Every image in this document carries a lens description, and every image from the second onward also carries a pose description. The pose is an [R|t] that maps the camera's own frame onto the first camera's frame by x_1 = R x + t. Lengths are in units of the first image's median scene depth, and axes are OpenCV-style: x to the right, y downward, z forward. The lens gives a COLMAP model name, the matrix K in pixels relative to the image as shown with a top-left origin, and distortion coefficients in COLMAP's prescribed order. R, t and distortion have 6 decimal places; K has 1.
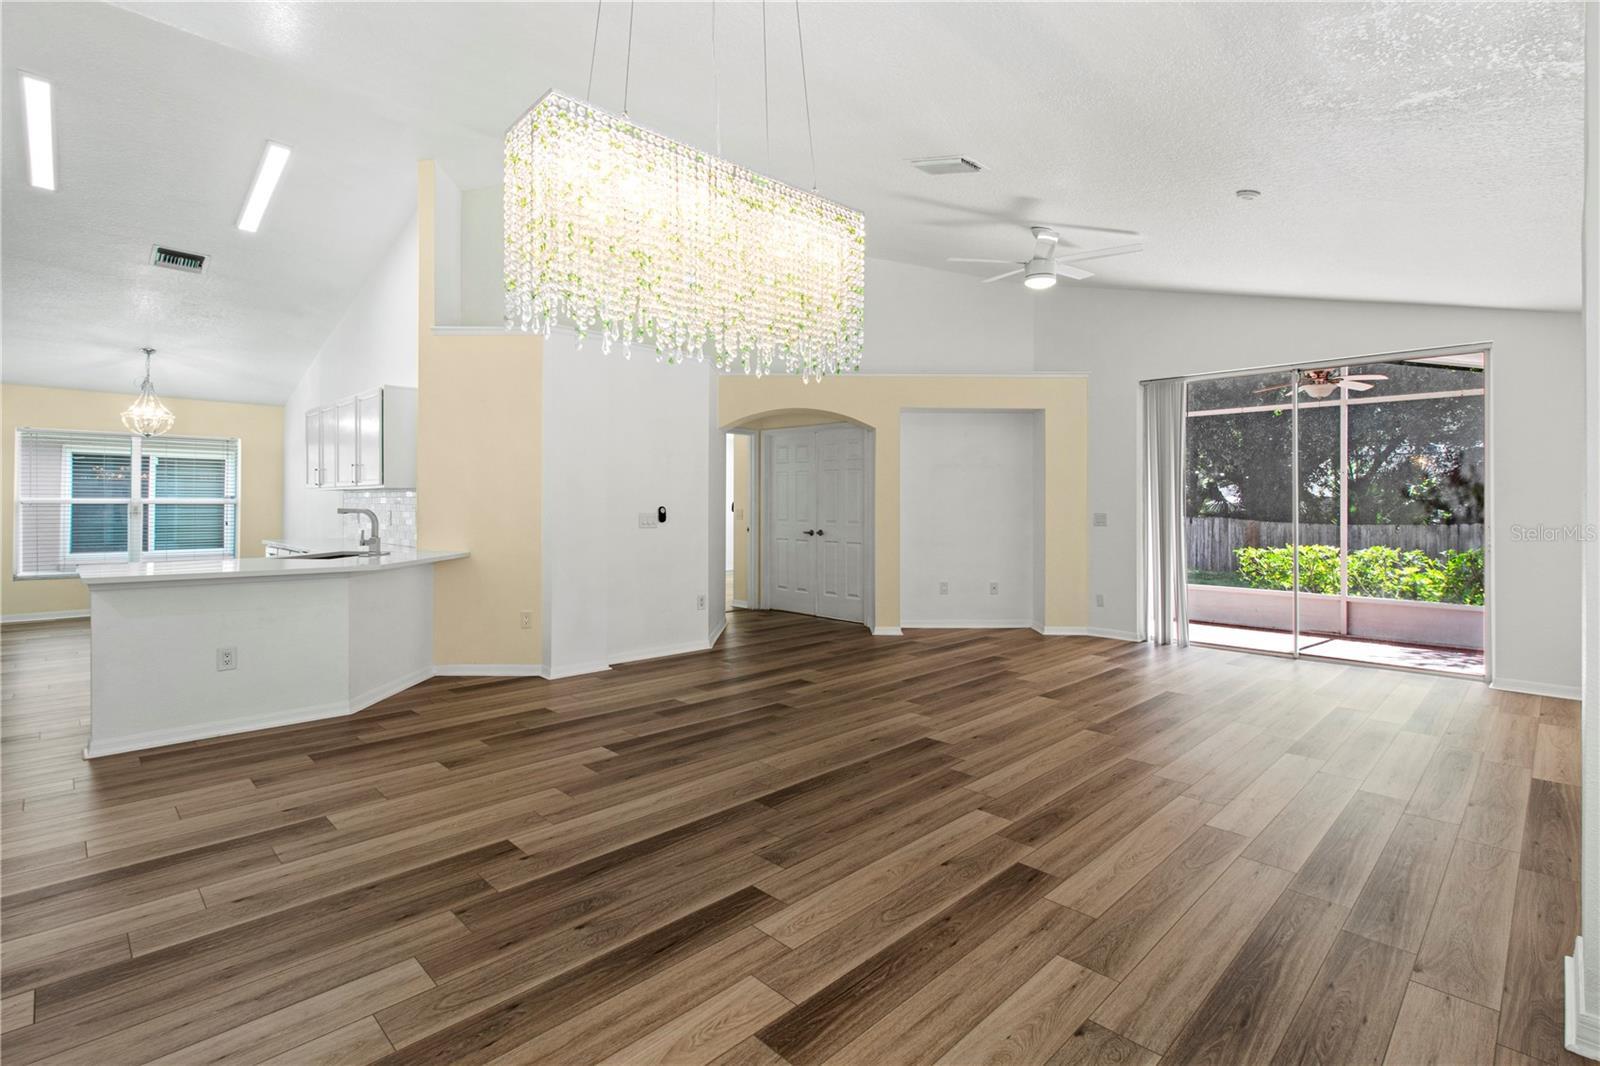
lens RADIAL K [[752.2, 0, 820.3], [0, 752.2, 494.7], [0, 0, 1]] dist [0.000172, -0.000836]
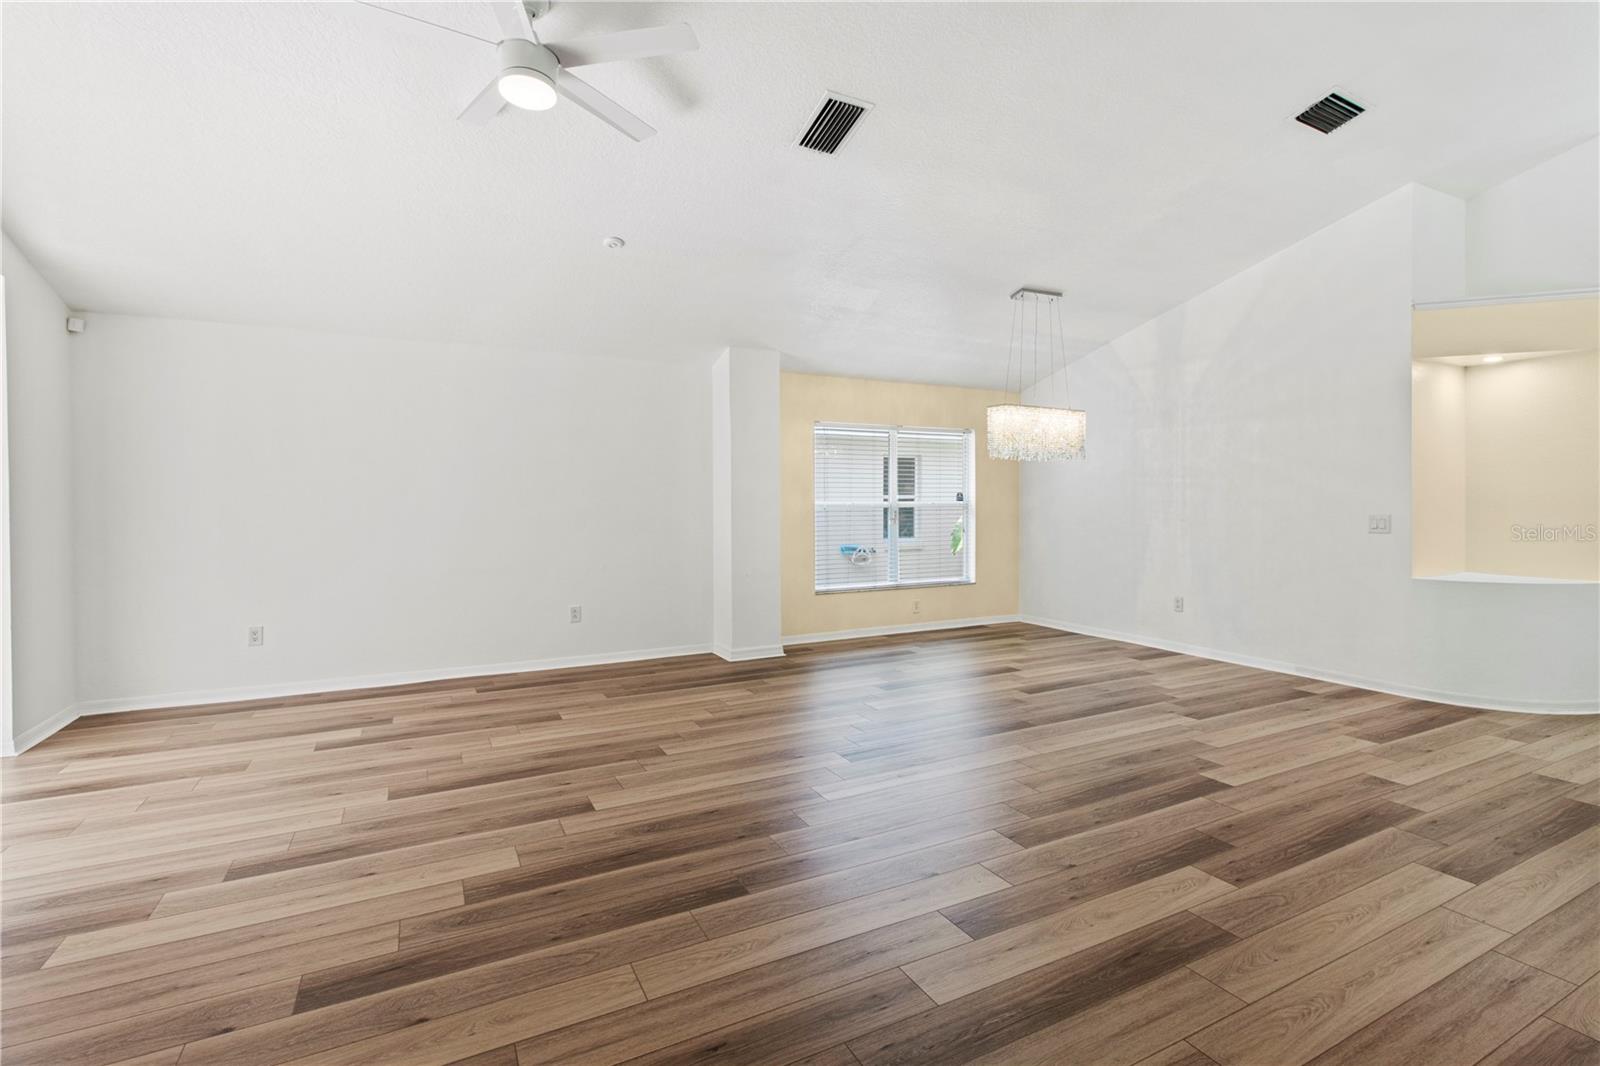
lens RADIAL K [[752.2, 0, 810.8], [0, 752.2, 510.4], [0, 0, 1]] dist [0.000172, -0.000836]
pose [[-0.952931, -0.005652, 0.303135, -0.104324], [-0.003993, 0.999973, 0.006091, 0.019253], [-0.303161, 0.004594, -0.952928, 2.305687]]
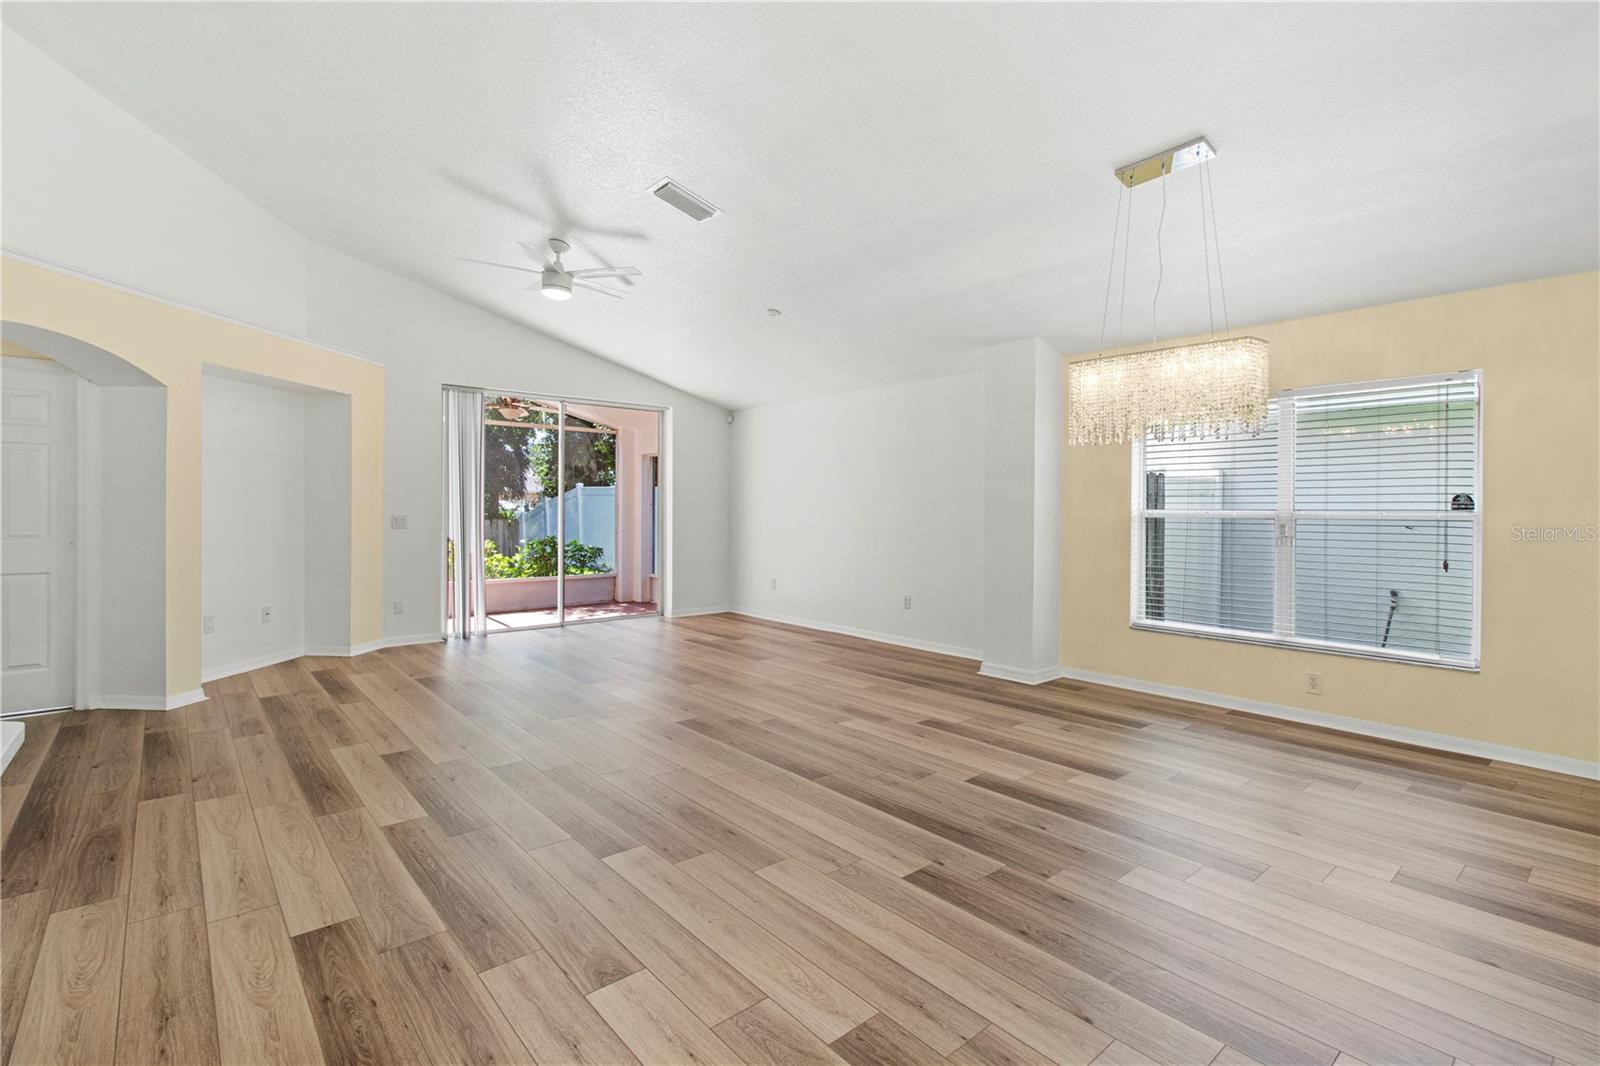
lens RADIAL K [[752.2, 0, 813.8], [0, 752.2, 498.0], [0, 0, 1]] dist [0.000172, -0.000836]
pose [[0.083135, 0.005794, 0.996521, -1.139274], [-0.012764, 0.999907, -0.004749, 0.002096], [-0.996457, -0.012324, 0.083202, 0.880671]]
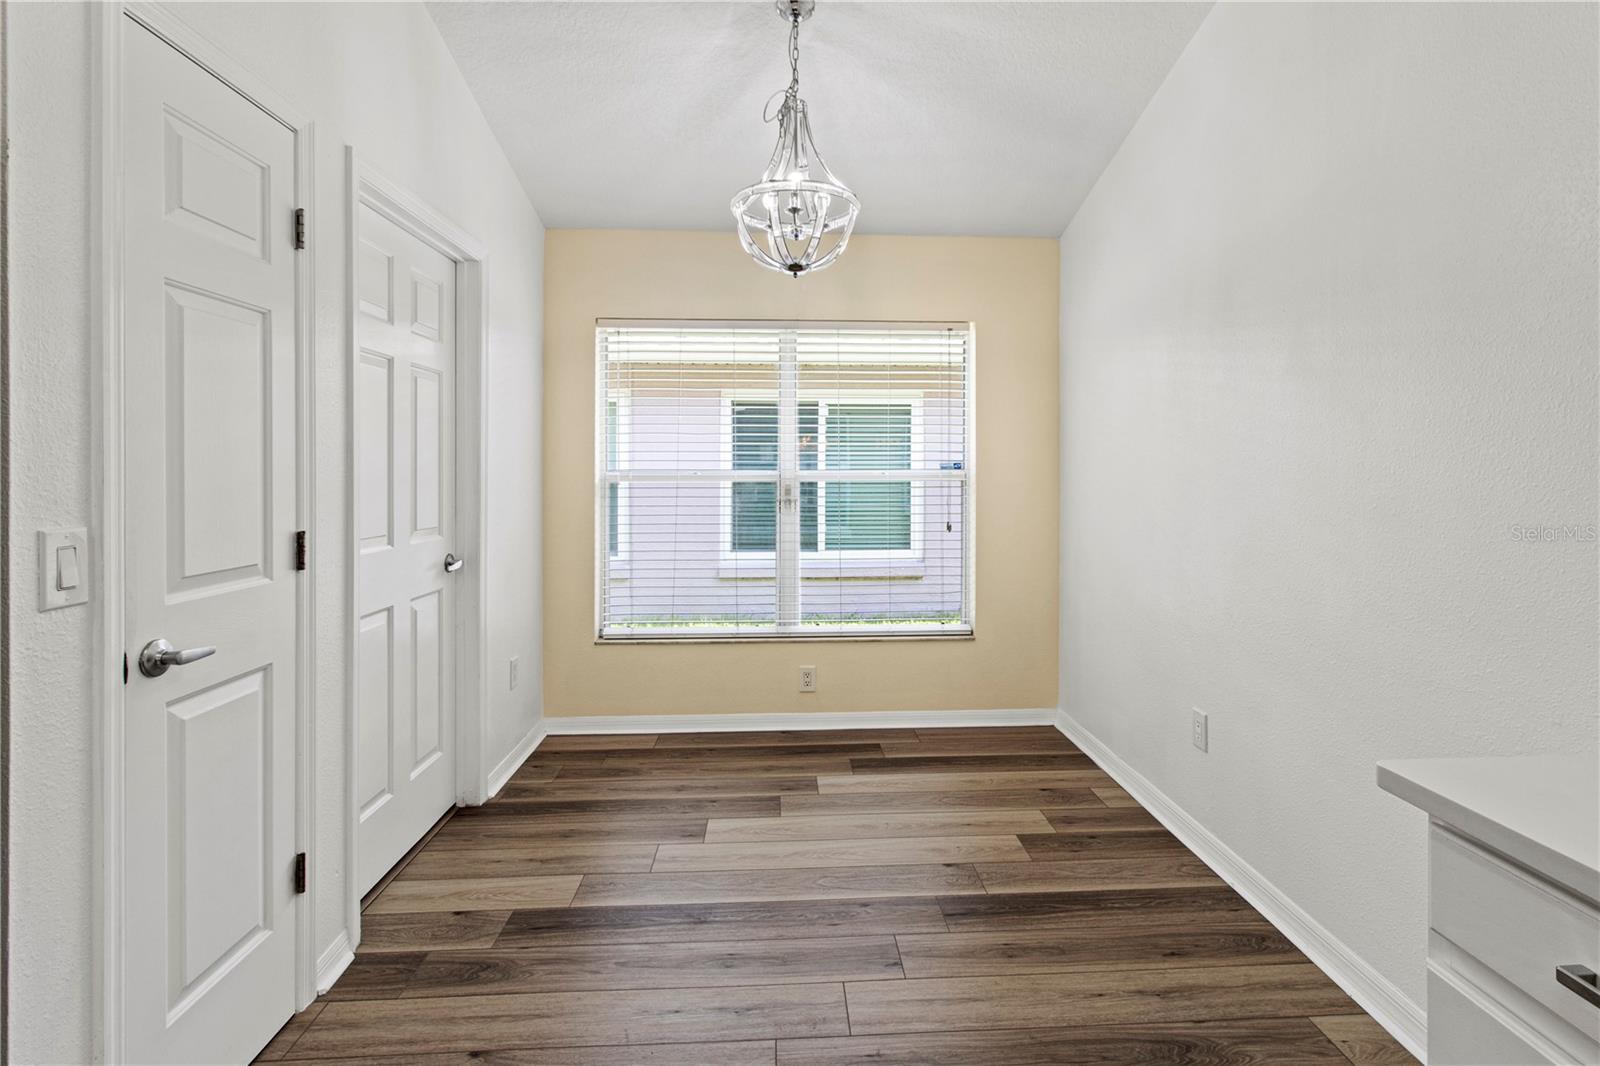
lens RADIAL K [[752.2, 0, 811.9], [0, 752.2, 470.5], [0, 0, 1]] dist [0.000172, -0.000836]
pose [[0.731827, -0.005449, -0.681469, -1.532085], [0.011190, 0.999929, 0.004021, 0.011303], [0.681399, -0.010568, 0.731836, 1.753306]]
